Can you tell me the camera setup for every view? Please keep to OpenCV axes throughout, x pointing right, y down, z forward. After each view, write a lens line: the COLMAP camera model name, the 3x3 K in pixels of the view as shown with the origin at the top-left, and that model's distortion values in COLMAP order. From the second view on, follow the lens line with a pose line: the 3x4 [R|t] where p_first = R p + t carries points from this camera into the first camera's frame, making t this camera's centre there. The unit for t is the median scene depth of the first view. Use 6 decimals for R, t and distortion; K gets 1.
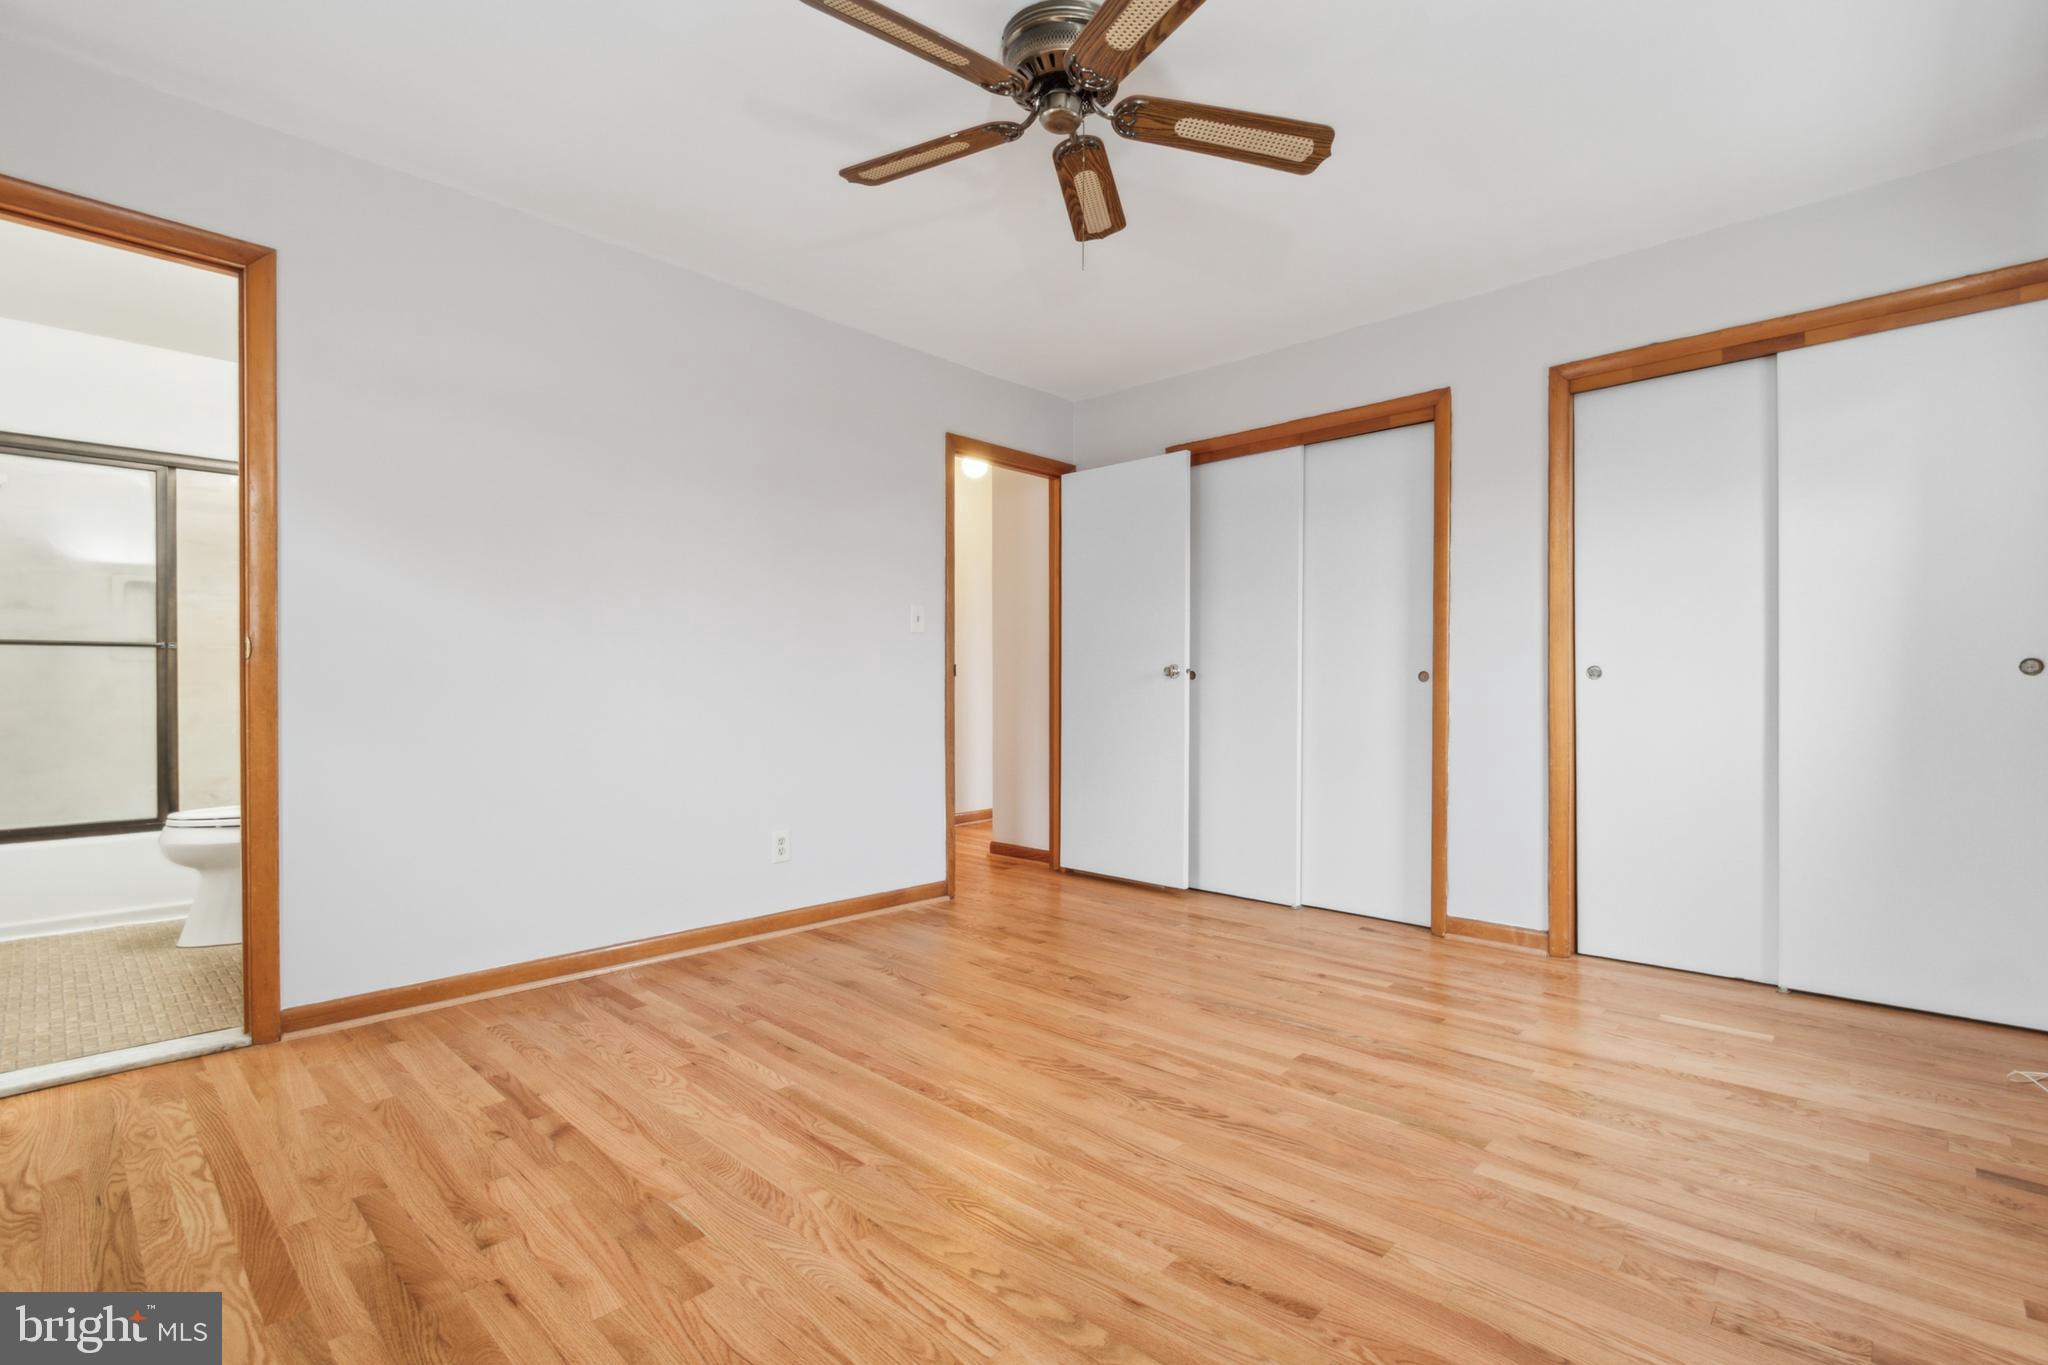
lens RADIAL K [[932.9, 0, 1094.7], [0, 932.9, 701.5], [0, 0, 1]] dist [0.003027, -0.006860]
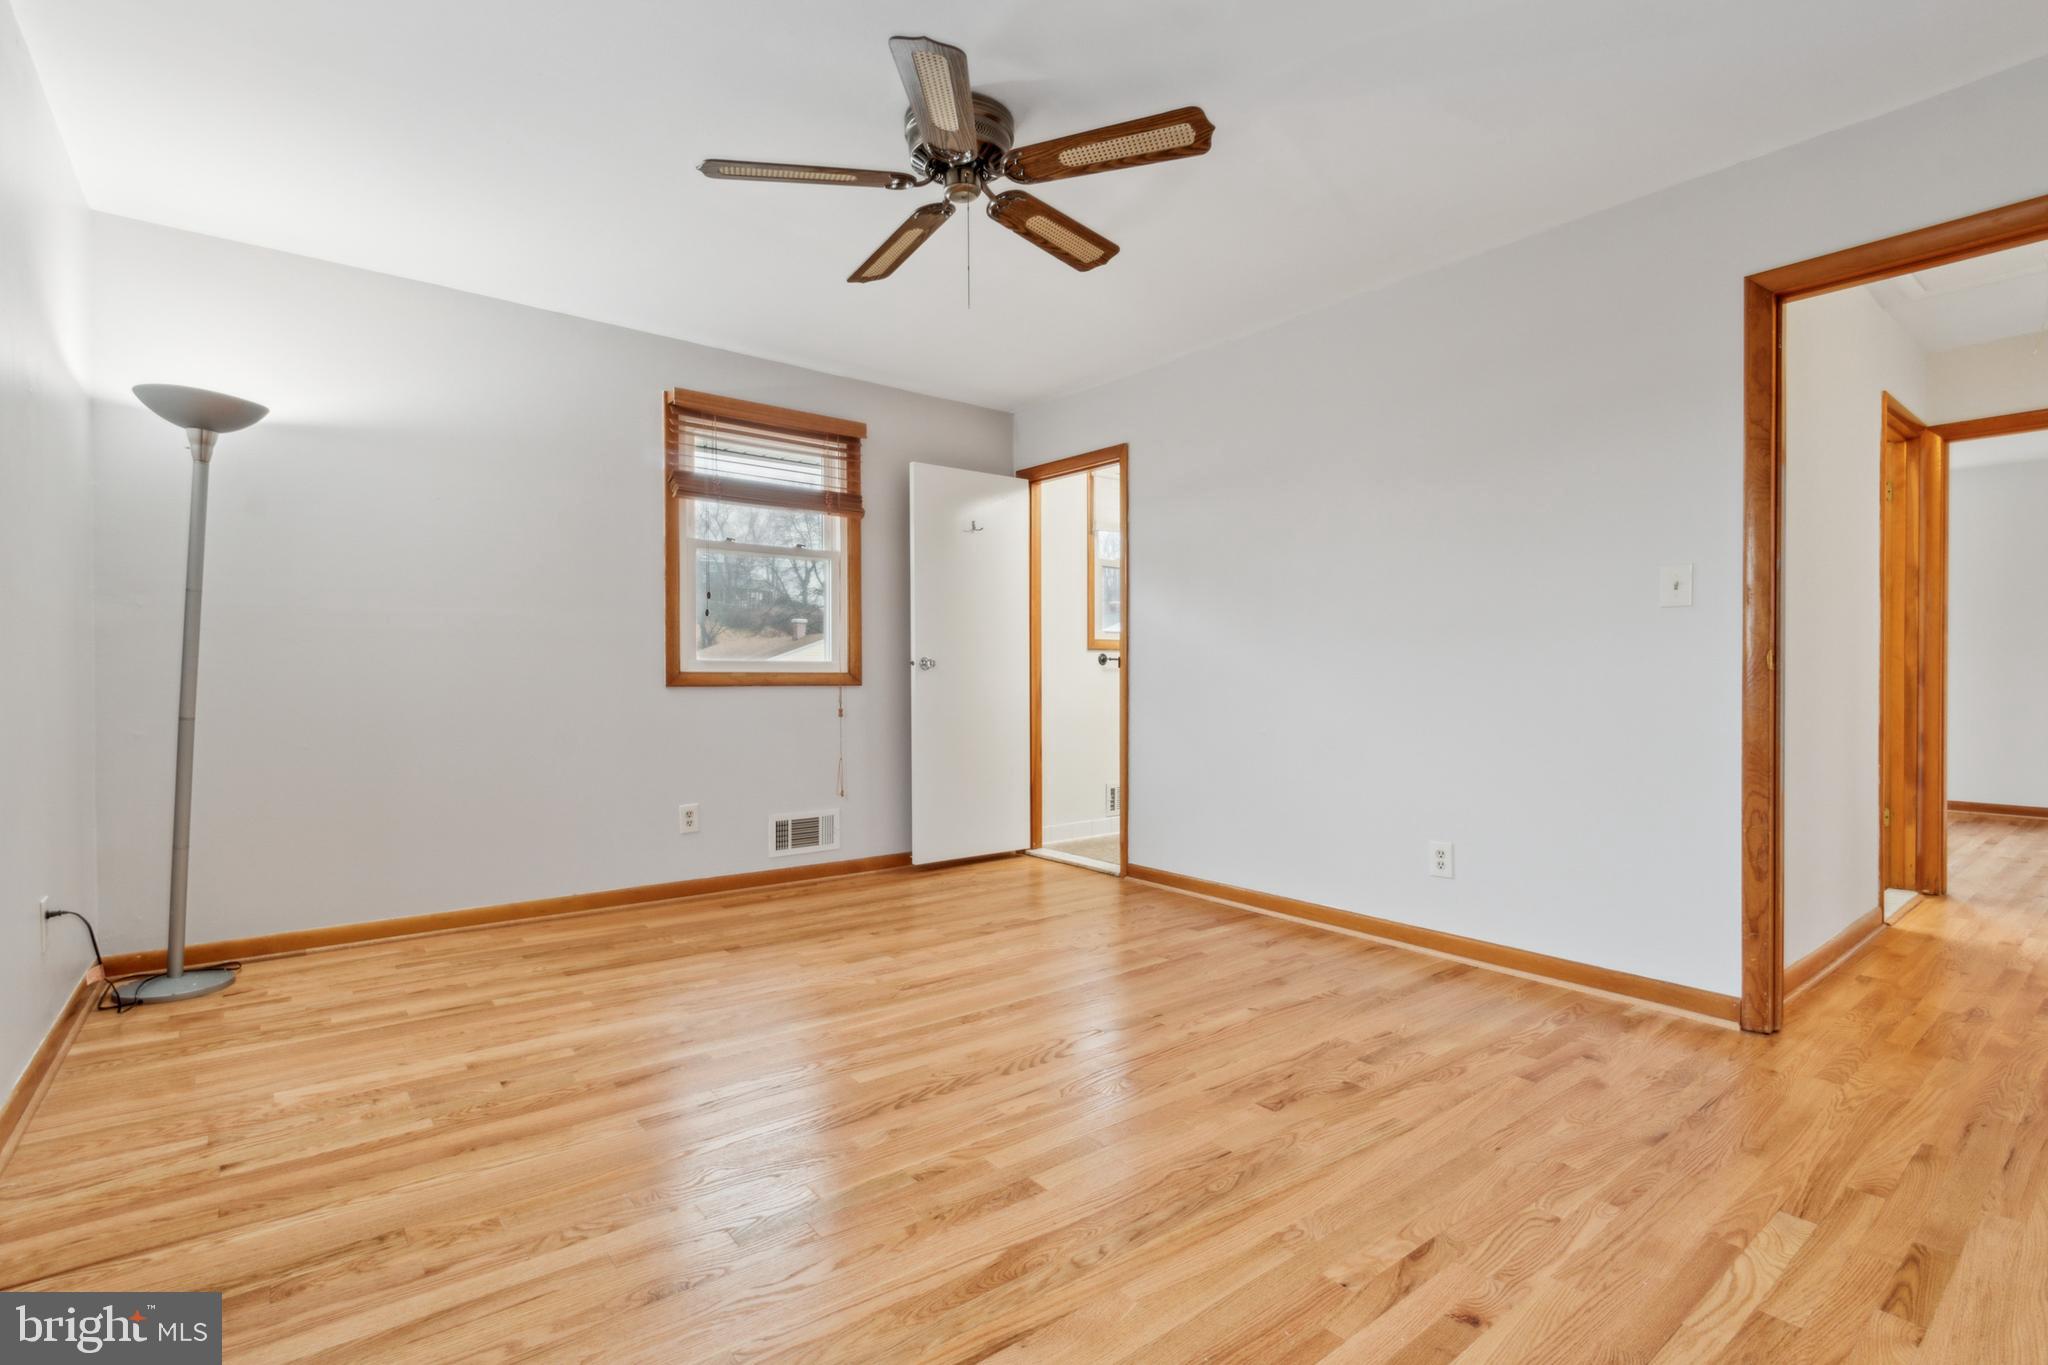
lens RADIAL K [[932.9, 0, 986.5], [0, 932.9, 675.7], [0, 0, 1]] dist [0.003027, -0.006860]
pose [[-0.197940, -0.007322, -0.980187, 0.987574], [-0.020386, 0.999787, -0.003352, -0.015875], [0.980002, 0.019318, -0.198047, 1.146020]]
